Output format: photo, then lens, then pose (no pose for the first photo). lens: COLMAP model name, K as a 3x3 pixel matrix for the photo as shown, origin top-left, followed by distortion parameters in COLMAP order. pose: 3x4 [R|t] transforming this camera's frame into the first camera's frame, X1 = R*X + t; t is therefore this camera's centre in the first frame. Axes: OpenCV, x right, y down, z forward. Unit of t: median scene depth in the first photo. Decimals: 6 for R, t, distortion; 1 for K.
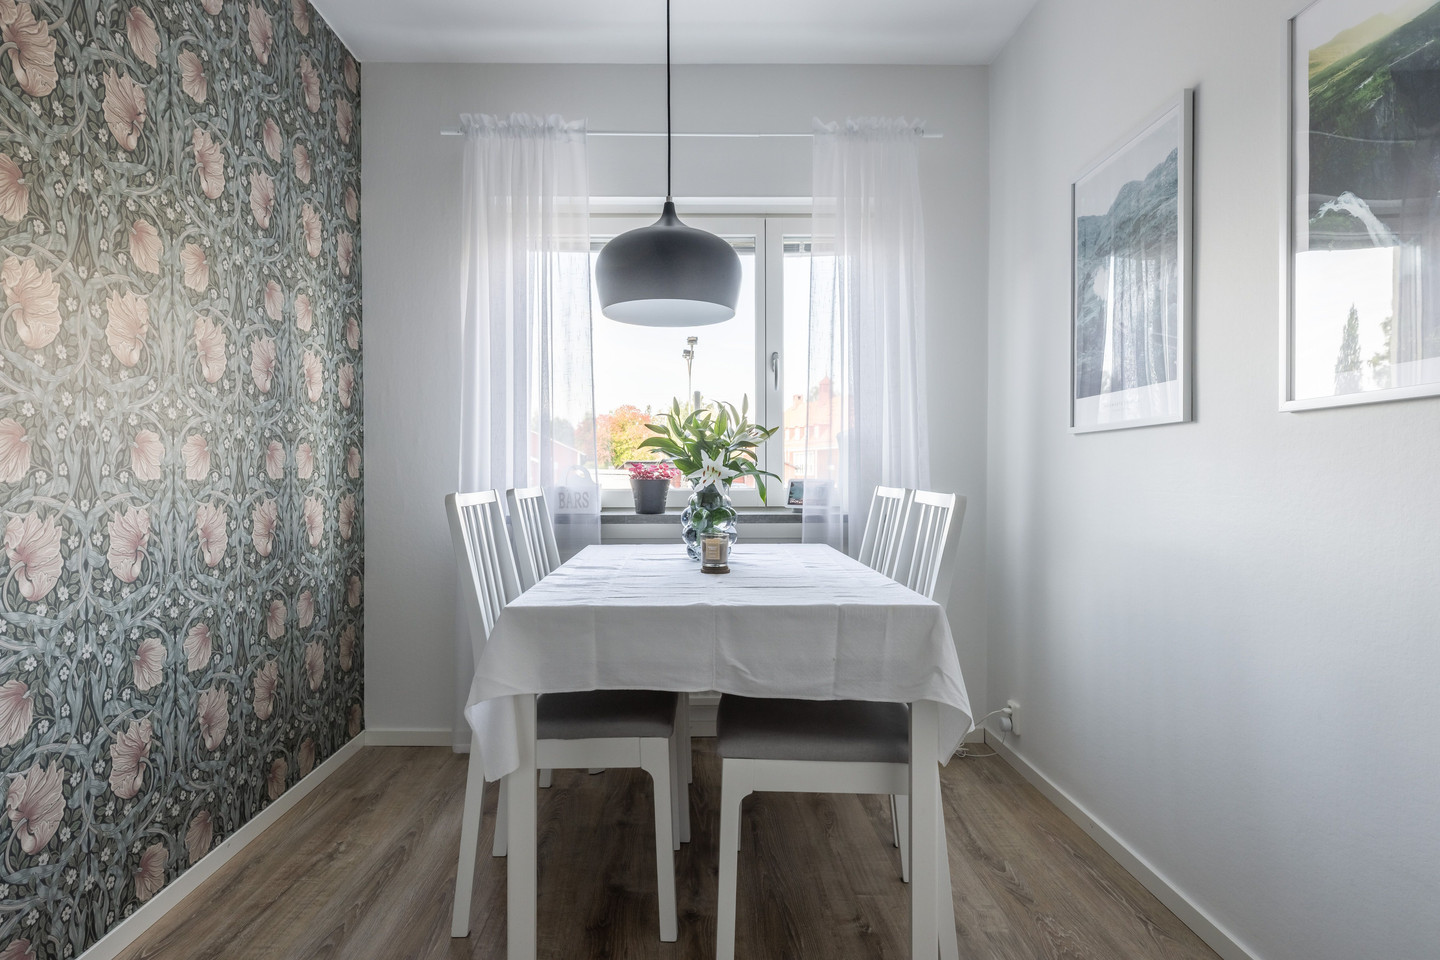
lens RADIAL K [[770.7, 0, 720.0], [0, 770.7, 480.0], [0, 0, 1]] dist [0.001630, 0.001416]
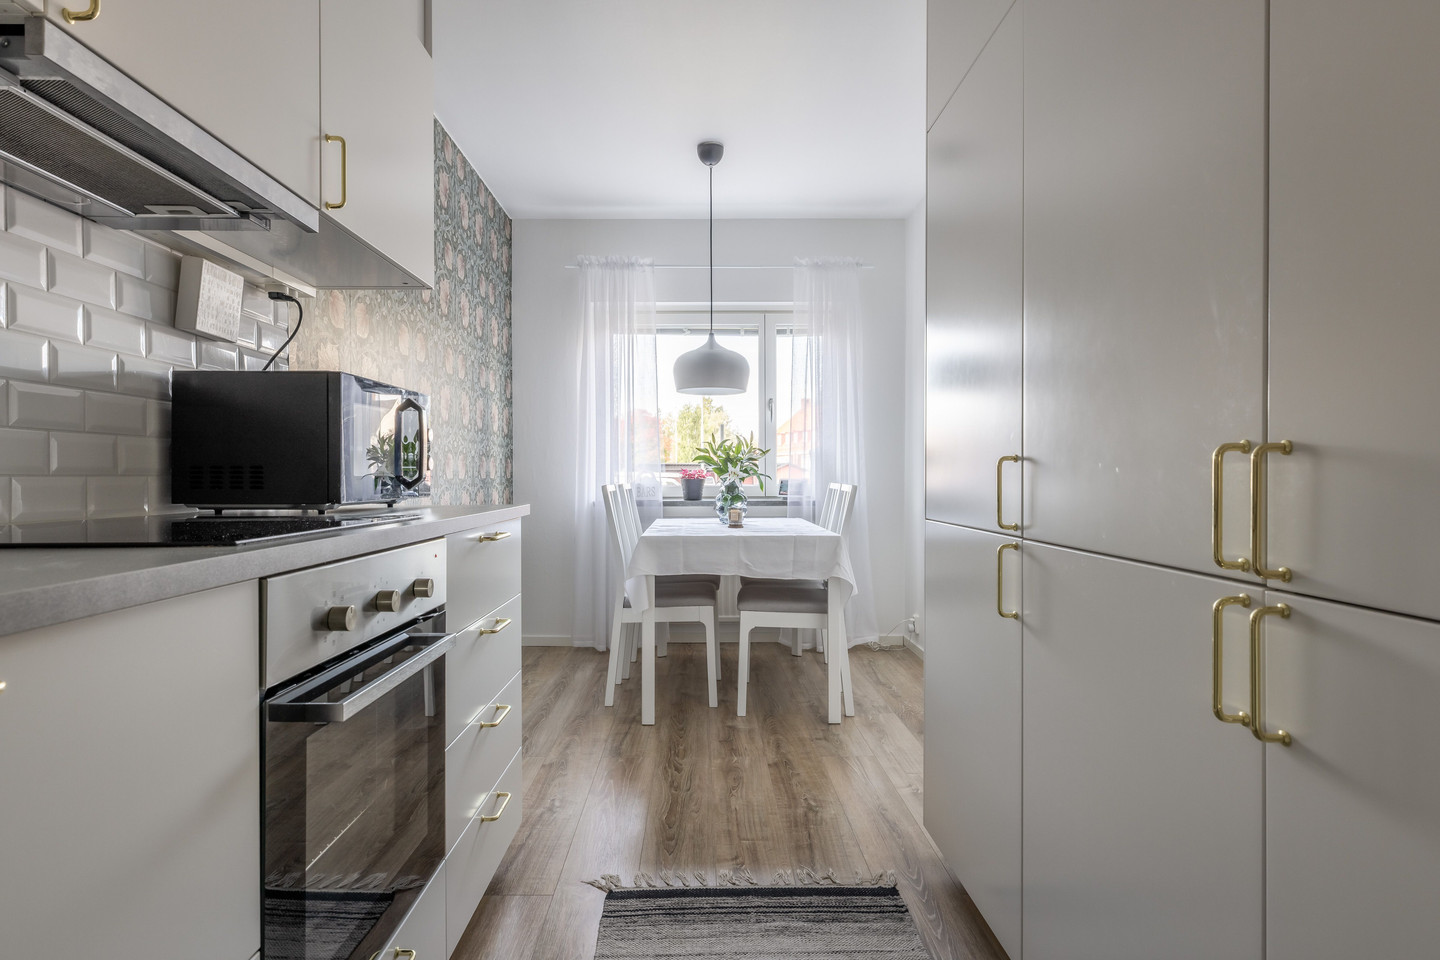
lens RADIAL K [[770.7, 0, 720.0], [0, 770.7, 480.0], [0, 0, 1]] dist [0.001630, 0.001416]
pose [[0.999926, -0.000731, -0.012159, -0.018702], [0.000699, 0.999996, -0.002640, 0.007136], [0.012161, 0.002631, 0.999923, -0.770112]]
